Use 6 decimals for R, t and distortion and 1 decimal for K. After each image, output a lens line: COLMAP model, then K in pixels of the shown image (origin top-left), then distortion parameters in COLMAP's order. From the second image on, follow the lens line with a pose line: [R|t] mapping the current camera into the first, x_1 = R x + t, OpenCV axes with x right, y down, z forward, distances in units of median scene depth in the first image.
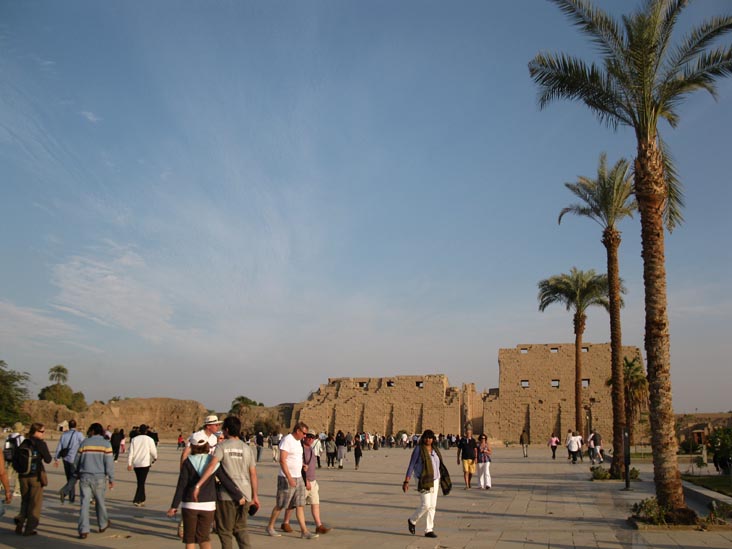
lens RADIAL K [[771.7, 0, 378.4], [0, 771.7, 275.3], [0, 0, 1]] dist [-0.199699, 0.223053]
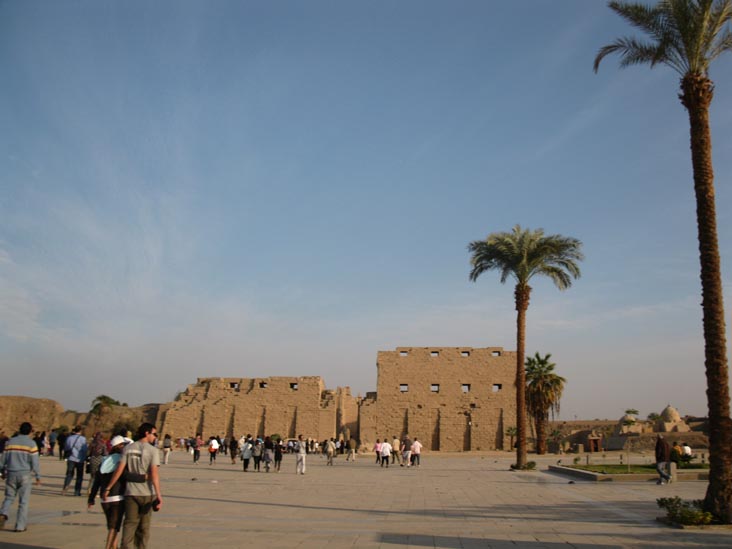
lens RADIAL K [[771.7, 0, 378.4], [0, 771.7, 275.3], [0, 0, 1]] dist [-0.199699, 0.223053]
pose [[0.986300, 0.035553, 0.161086, -0.001178], [-0.034591, 0.999363, -0.008773, 0.009494], [-0.161295, 0.003081, 0.986901, 0.045547]]
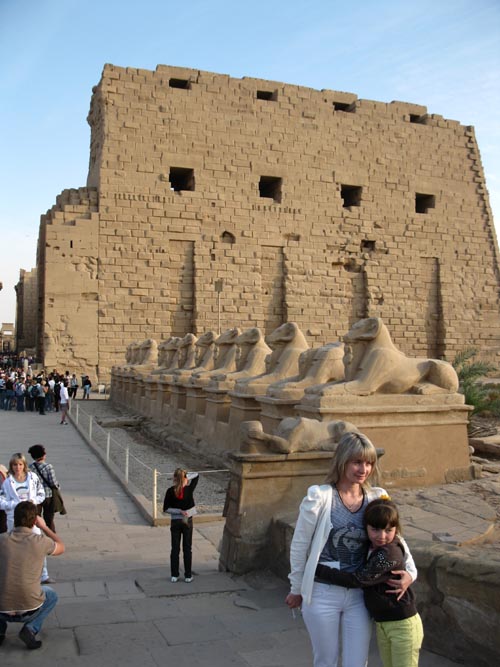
lens RADIAL K [[703.1, 0, 250.1], [0, 703.1, 347.6], [0, 0, 1]] dist [-0.199699, 0.223053]
pose [[0.858235, 0.010029, 0.513159, 0.067318], [-0.111536, 0.979560, 0.167395, 0.155532], [-0.500991, -0.200900, 0.841812, 0.711595]]
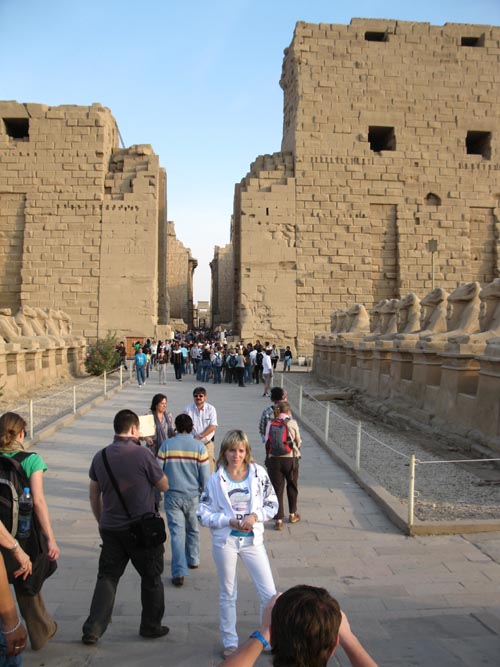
lens RADIAL K [[703.1, 0, 250.1], [0, 703.1, 347.6], [0, 0, 1]] dist [-0.199699, 0.223053]
pose [[0.964657, -0.005209, 0.263456, 0.070176], [-0.055469, 0.973388, 0.222350, 0.160747], [-0.257603, -0.229105, 0.938697, 0.726260]]
